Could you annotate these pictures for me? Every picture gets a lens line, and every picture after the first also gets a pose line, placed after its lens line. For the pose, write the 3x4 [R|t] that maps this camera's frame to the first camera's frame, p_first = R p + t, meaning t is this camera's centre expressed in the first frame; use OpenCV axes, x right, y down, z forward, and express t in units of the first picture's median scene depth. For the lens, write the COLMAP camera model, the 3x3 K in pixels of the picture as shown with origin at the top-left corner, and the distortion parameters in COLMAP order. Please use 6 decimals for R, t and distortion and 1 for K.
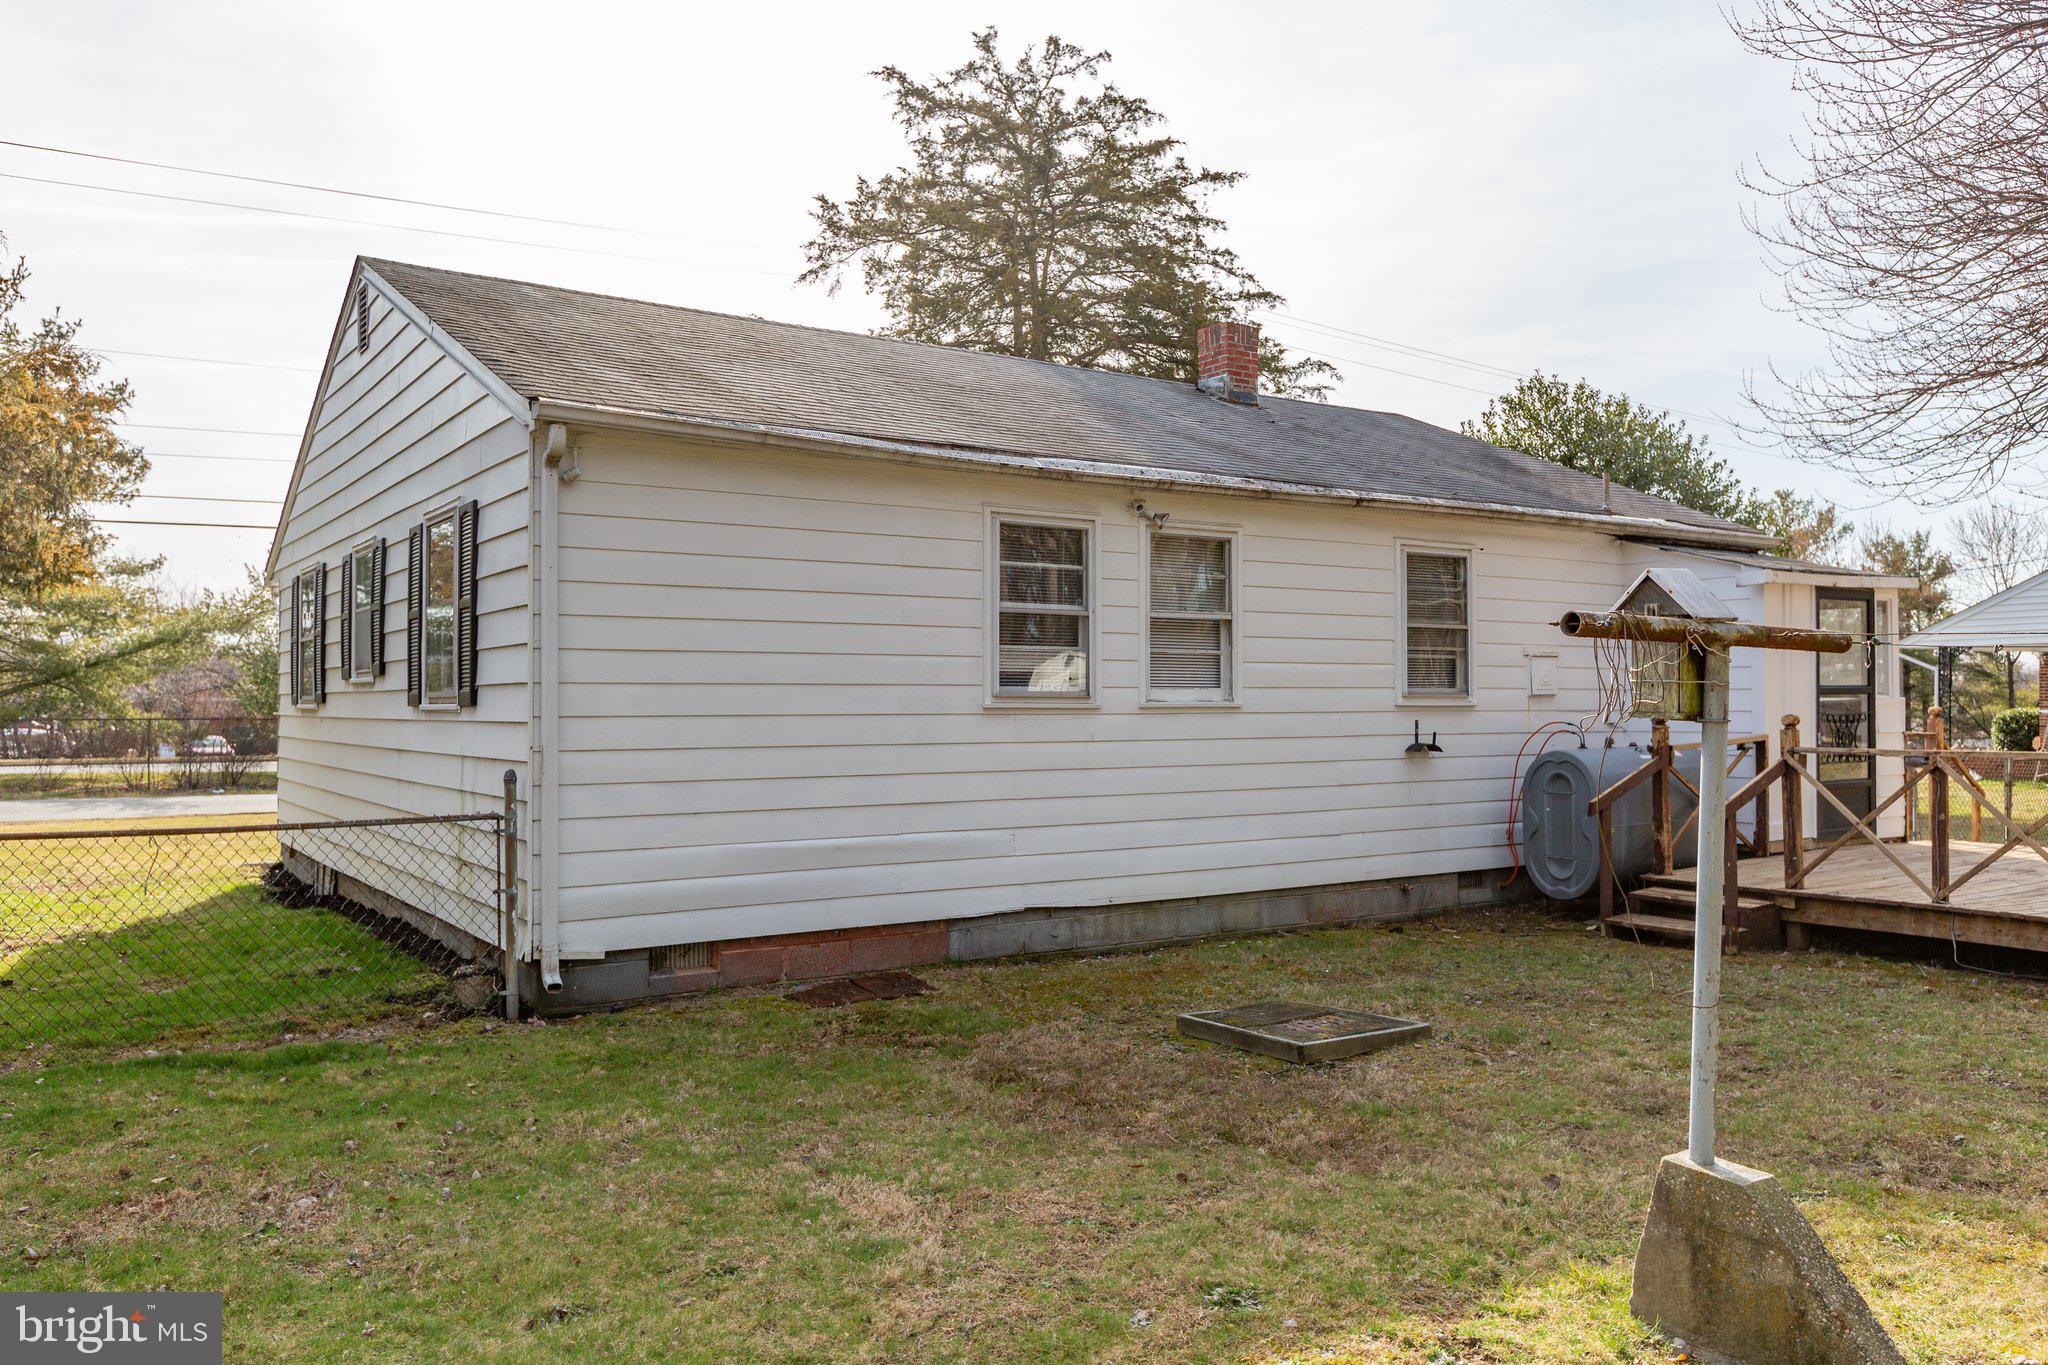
lens RADIAL K [[1525.5, 0, 1111.8], [0, 1525.5, 683.9], [0, 0, 1]] dist [0.023493, 0.001081]
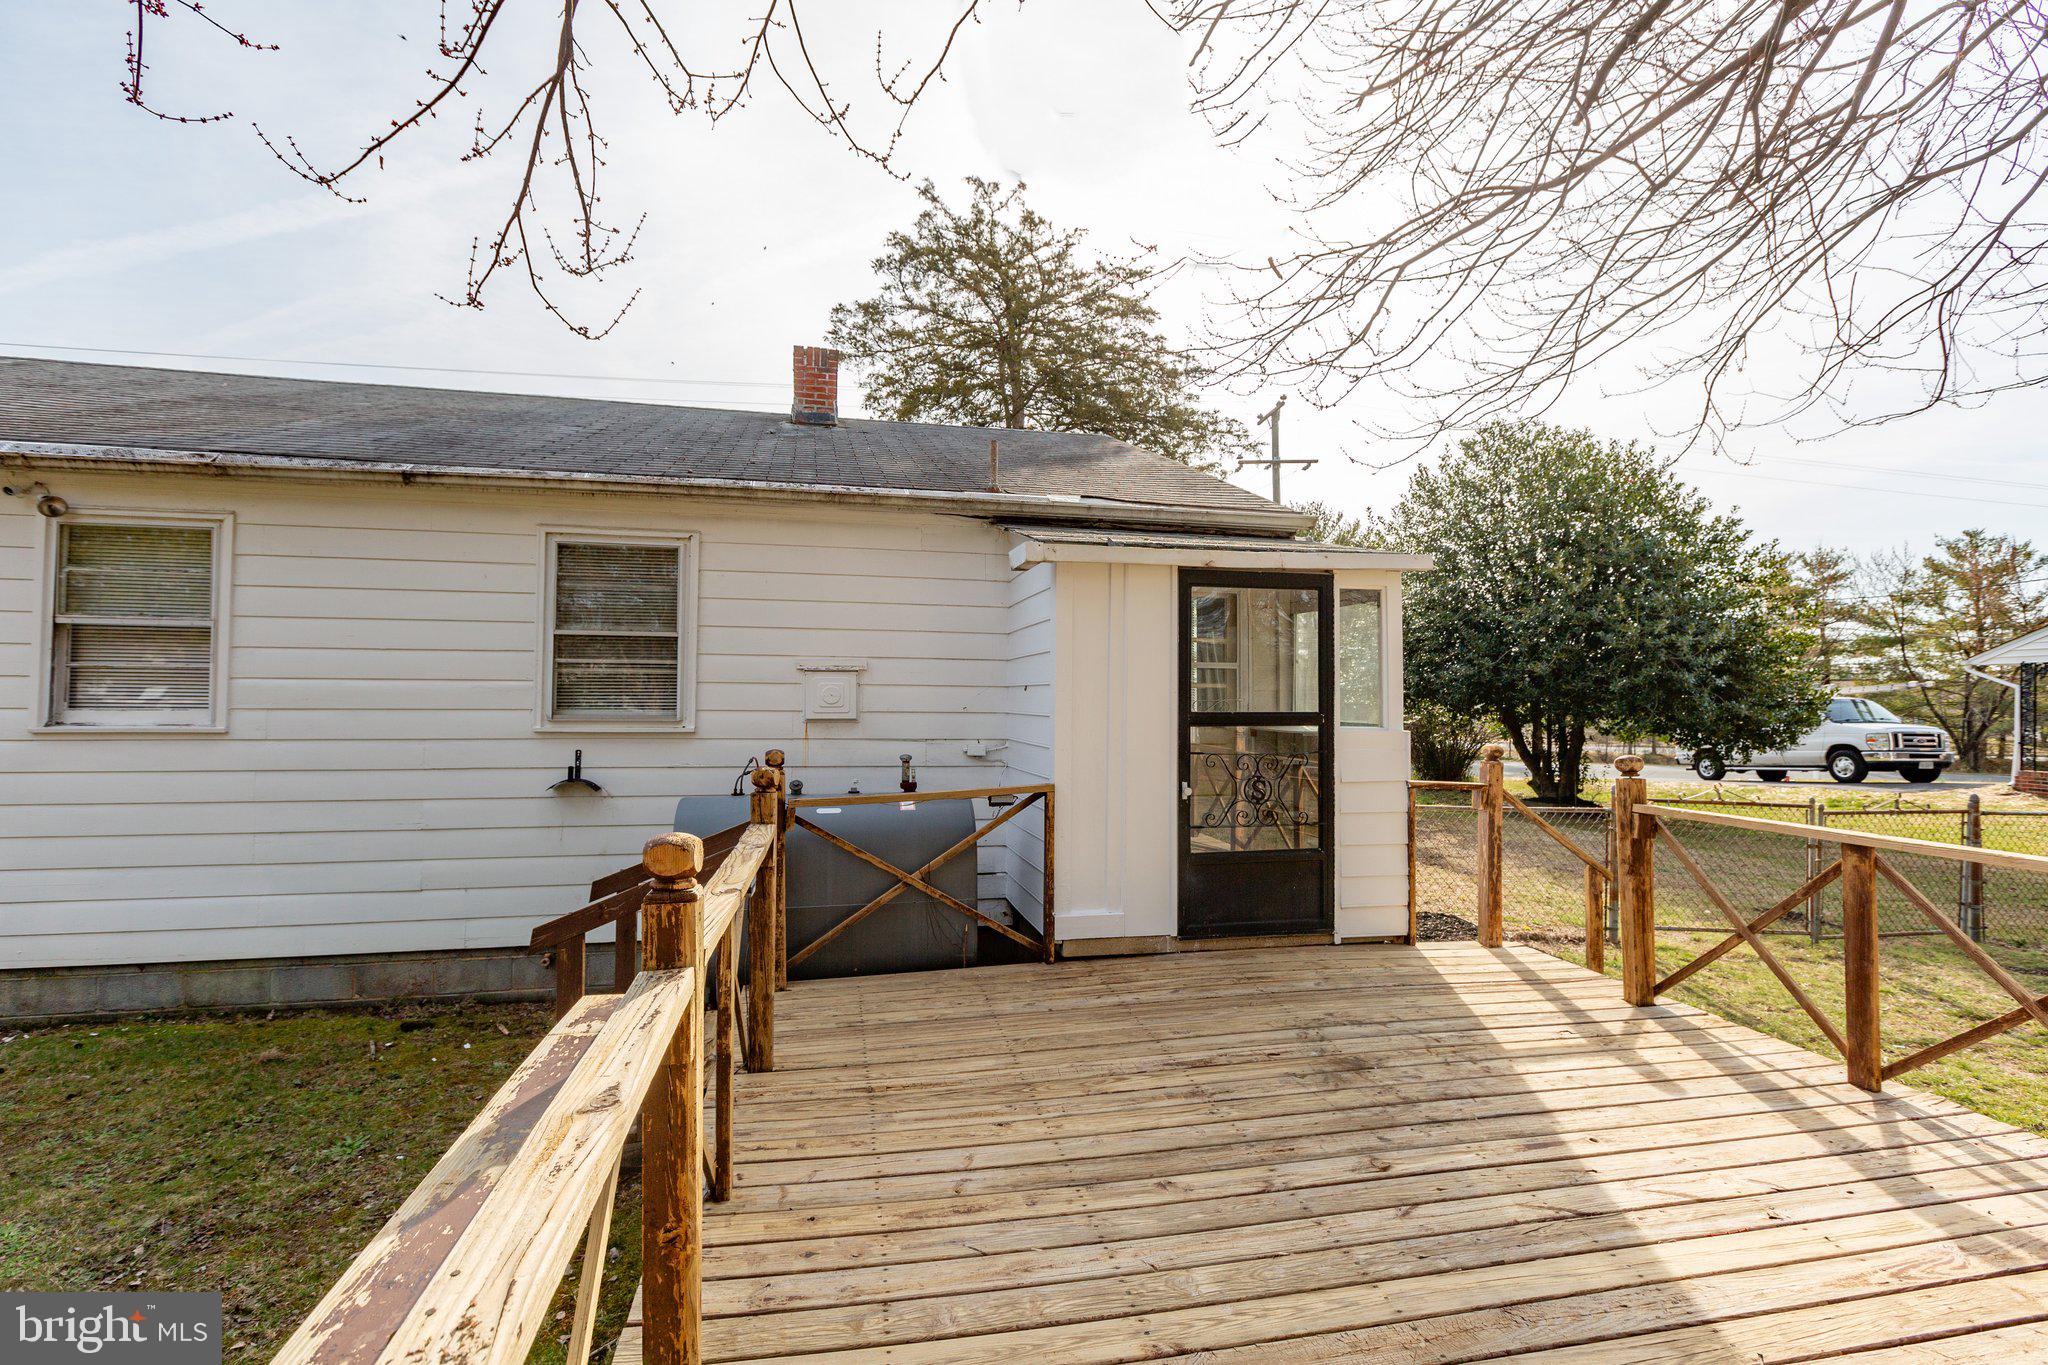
lens RADIAL K [[937.2, 0, 1024.0], [0, 937.2, 682.5], [0, 0, 1]] dist [-0.001295, -0.000130]
pose [[0.915696, 0.002725, -0.401862, 0.709075], [-0.006648, 0.999943, -0.008368, -0.011011], [0.401817, 0.010334, 0.915662, 0.742702]]
